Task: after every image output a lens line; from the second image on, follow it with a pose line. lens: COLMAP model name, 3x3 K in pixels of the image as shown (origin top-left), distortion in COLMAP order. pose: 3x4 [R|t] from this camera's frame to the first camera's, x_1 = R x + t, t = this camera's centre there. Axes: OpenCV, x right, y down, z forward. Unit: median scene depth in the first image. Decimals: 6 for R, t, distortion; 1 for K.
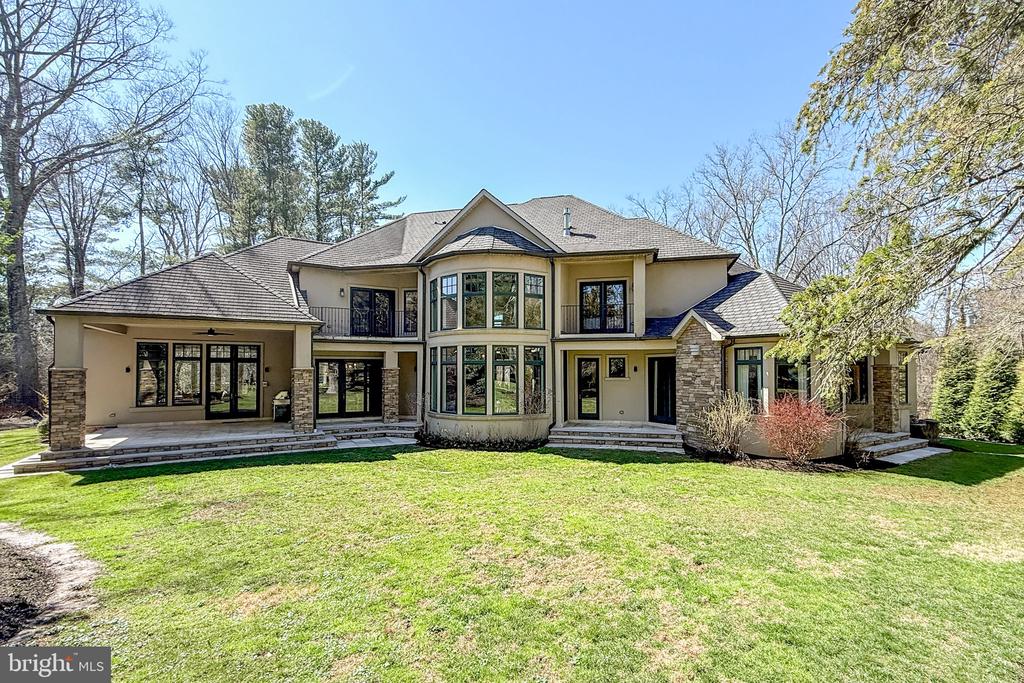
lens RADIAL K [[409.4, 0, 512.0], [0, 409.4, 364.1], [0, 0, 1]] dist [-0.020604, -0.000125]
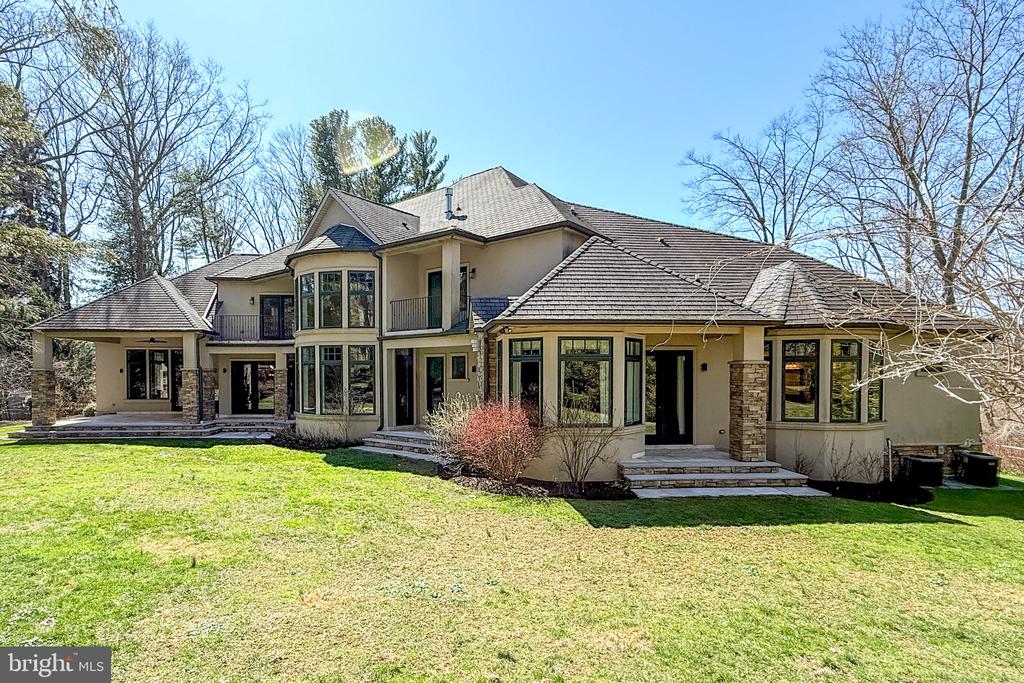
lens RADIAL K [[503.6, 0, 511.9], [0, 503.6, 384.9], [0, 0, 1]] dist [-0.027540, -0.000182]
pose [[0.907409, 0.009605, -0.420139, 0.839153], [0.003345, 0.999542, 0.030075, 0.014400], [0.420235, -0.028696, 0.906961, 0.070475]]
